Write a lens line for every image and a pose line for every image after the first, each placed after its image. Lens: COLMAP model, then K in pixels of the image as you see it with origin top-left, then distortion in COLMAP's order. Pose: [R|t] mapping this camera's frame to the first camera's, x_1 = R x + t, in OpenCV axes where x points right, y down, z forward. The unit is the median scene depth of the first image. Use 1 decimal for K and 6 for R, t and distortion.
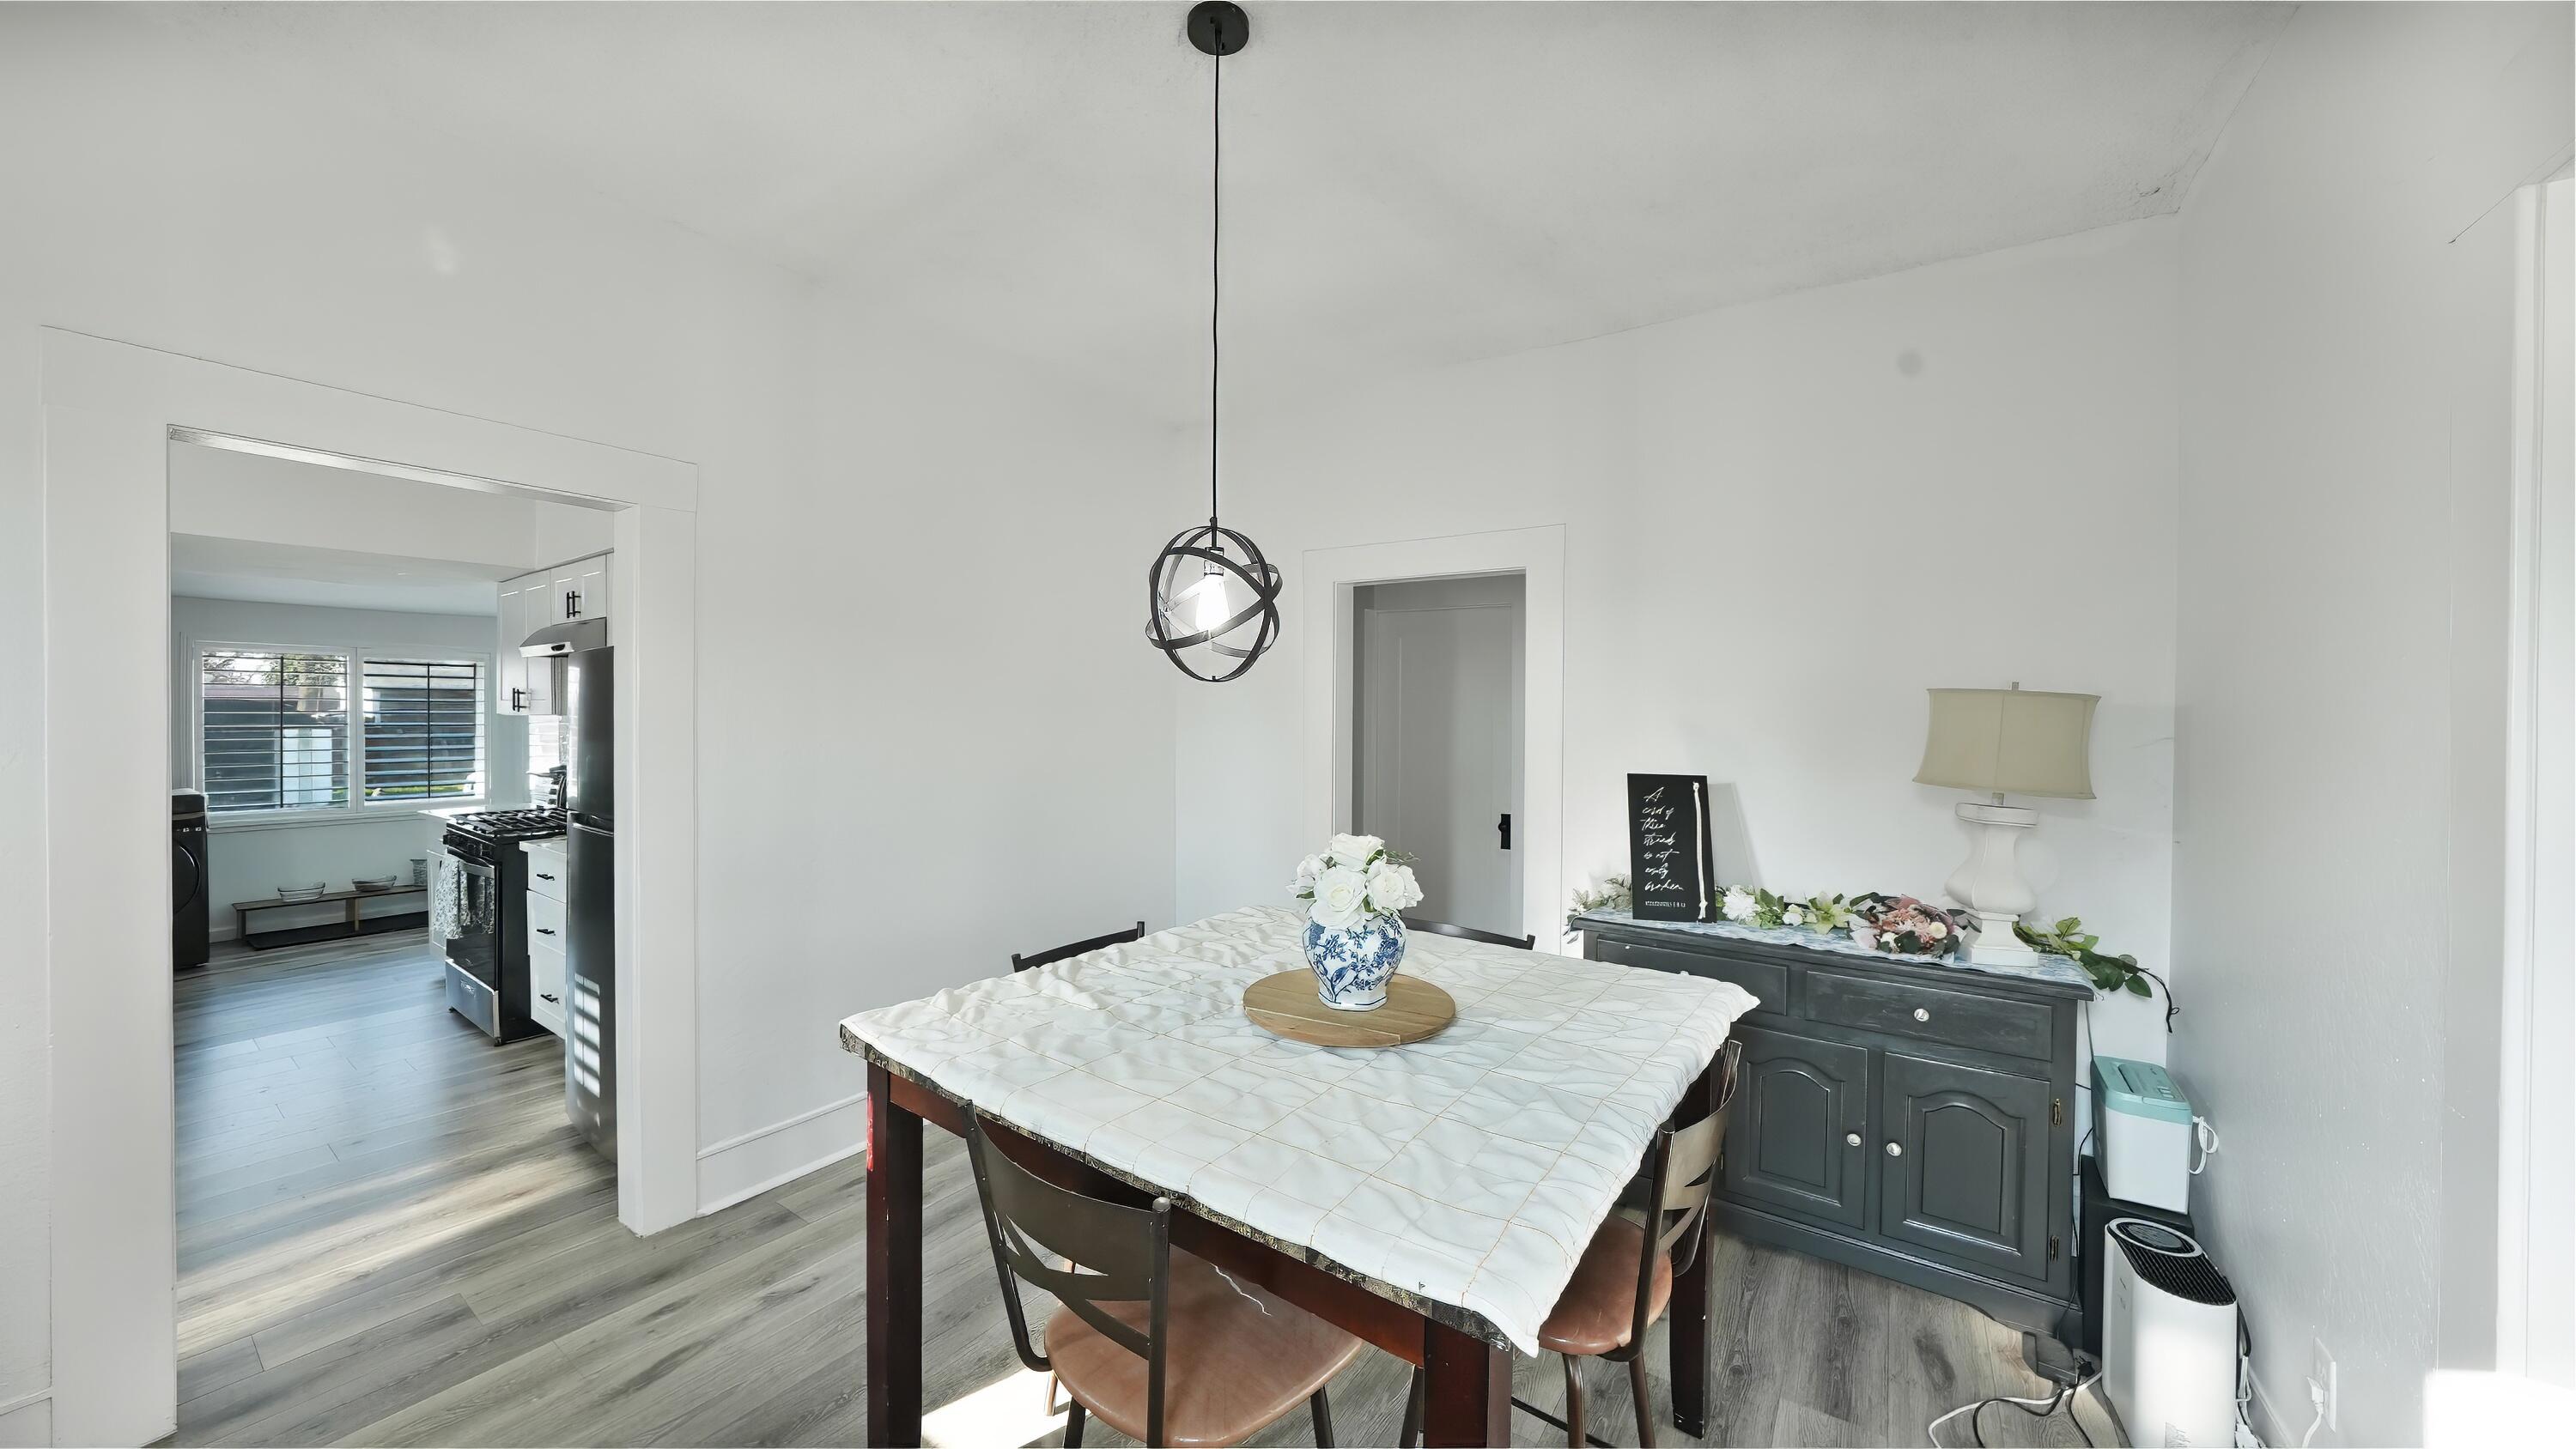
lens RADIAL K [[920.3, 0, 1291.5], [0, 920.3, 704.4], [0, 0, 1]] dist [-0.011860, -0.000025]
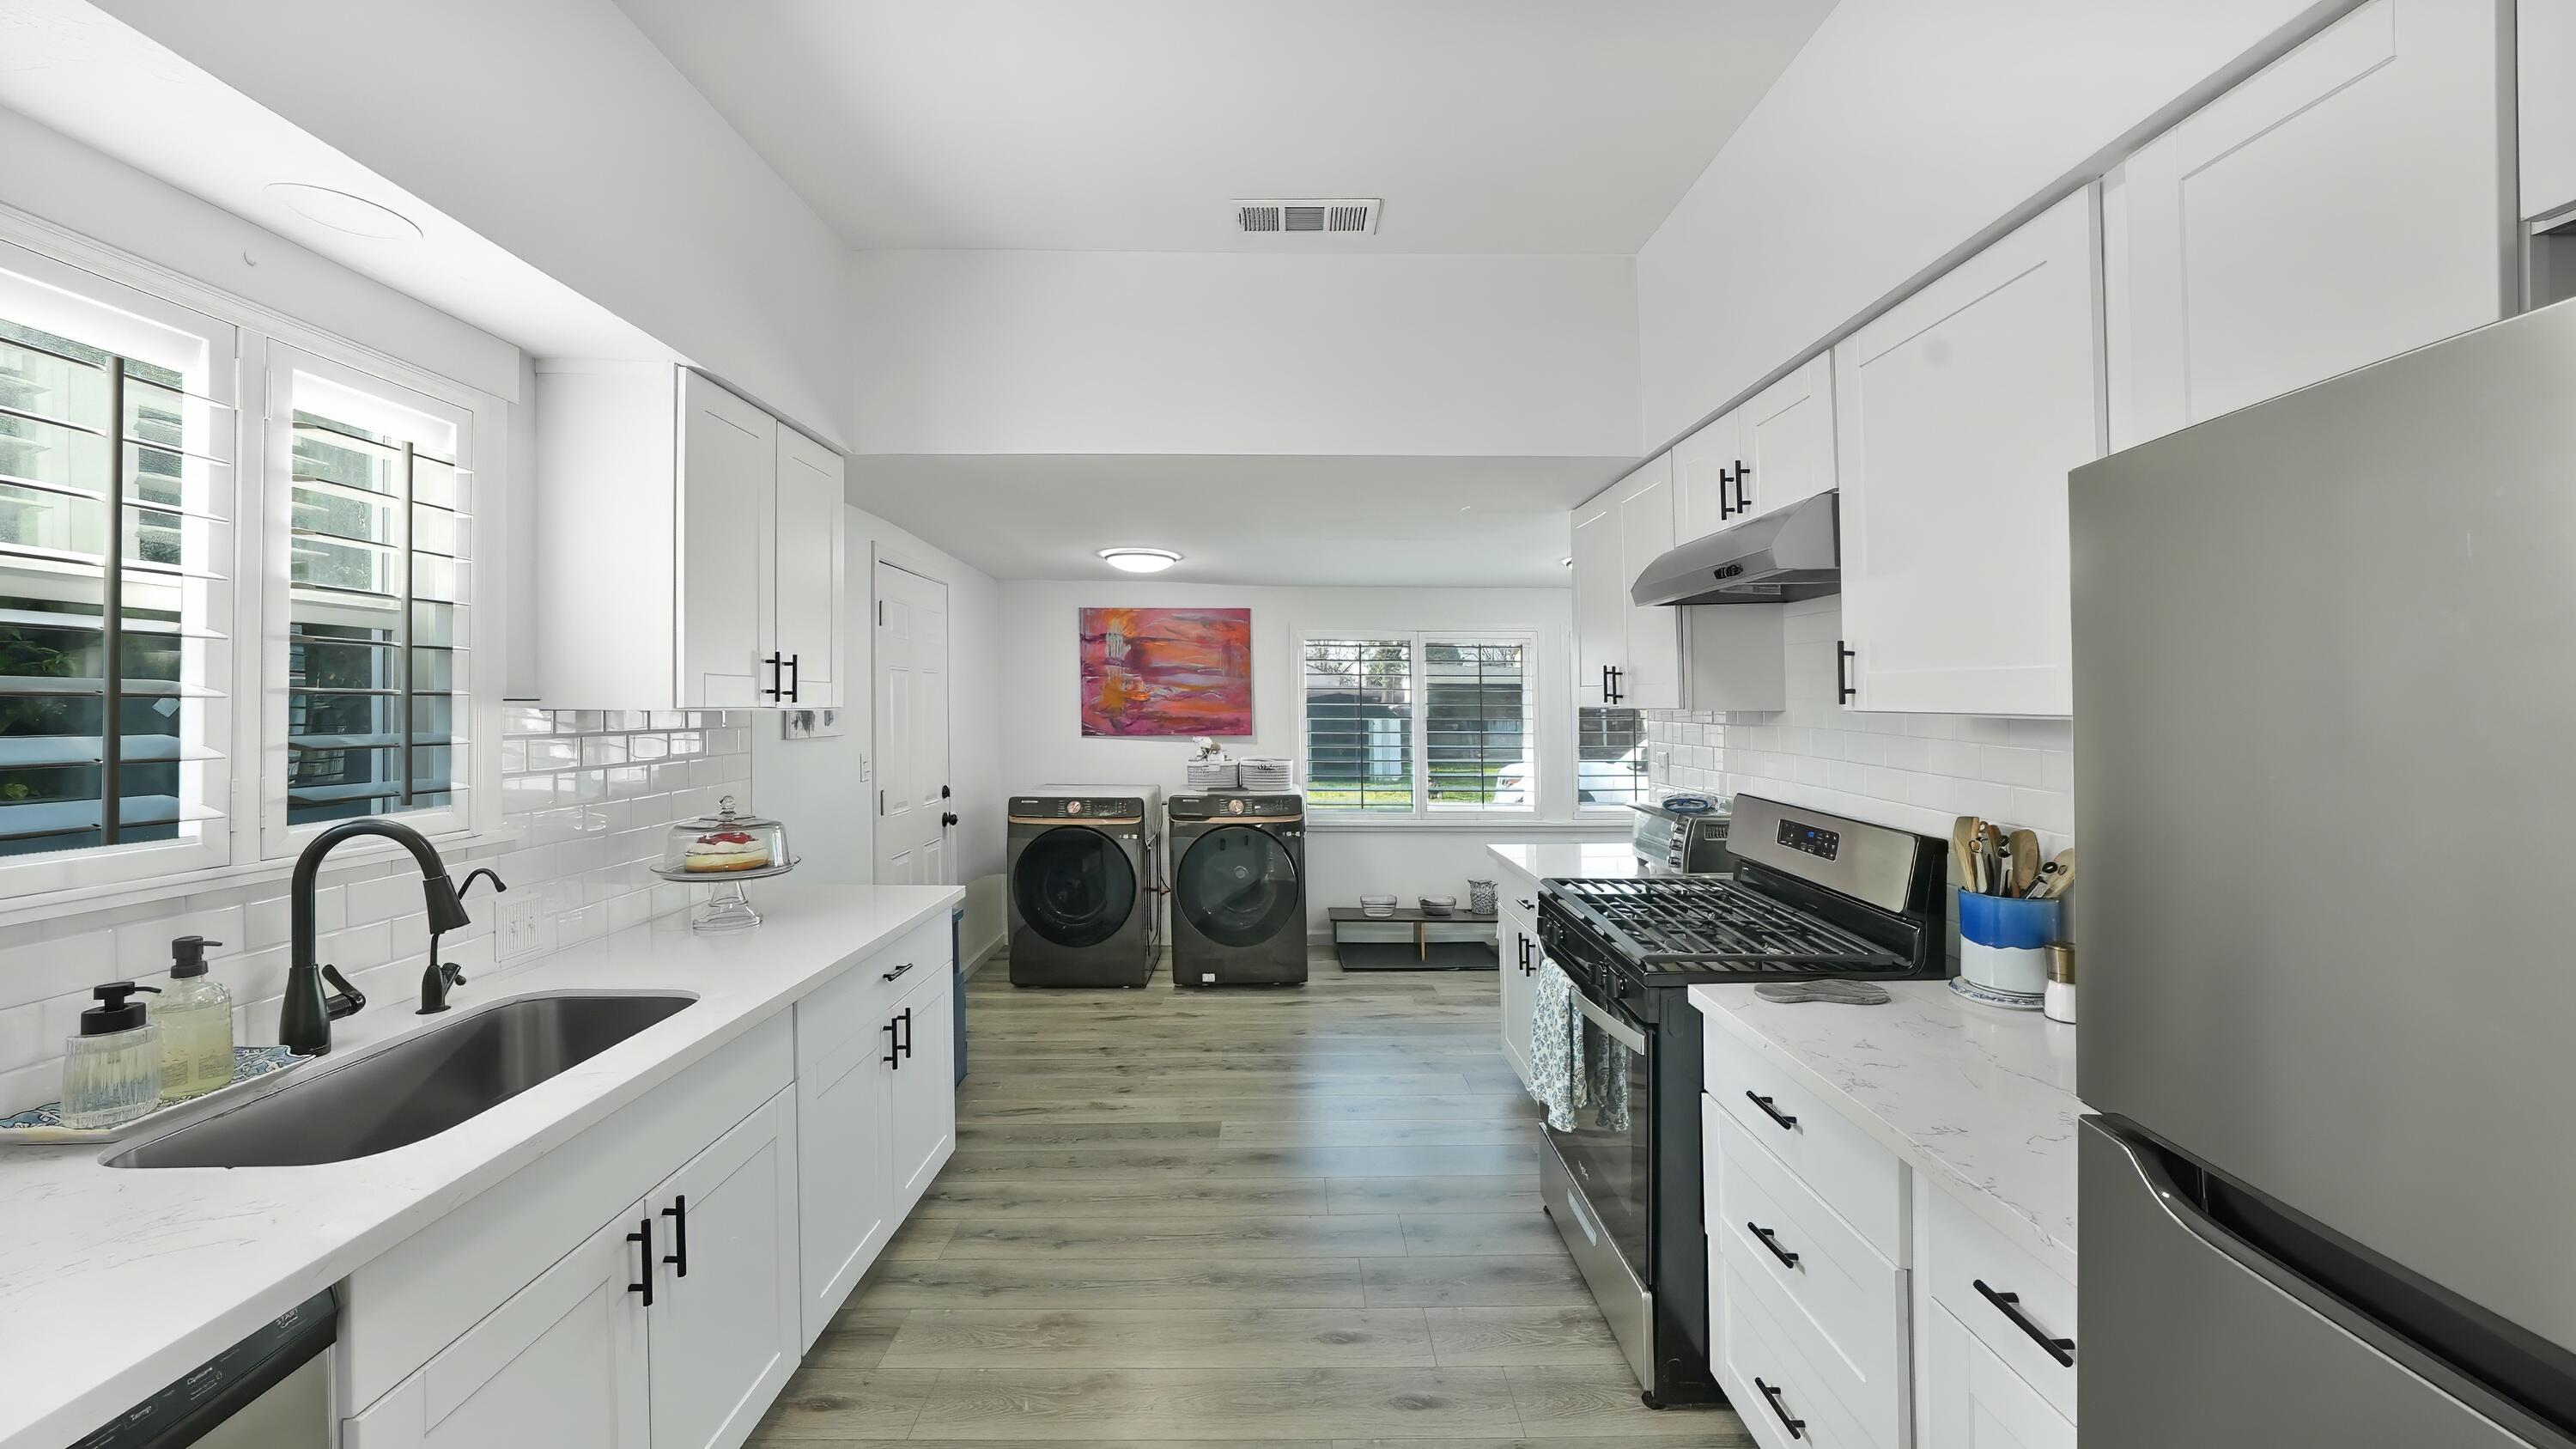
lens RADIAL K [[920.5, 0, 1291.5], [0, 920.5, 704.4], [0, 0, 1]] dist [-0.011860, -0.000025]
pose [[0.596478, -0.005559, -0.802611, -0.414151], [0.015371, 0.999872, 0.004498, 0.001628], [0.802483, -0.015020, 0.596487, 0.394197]]
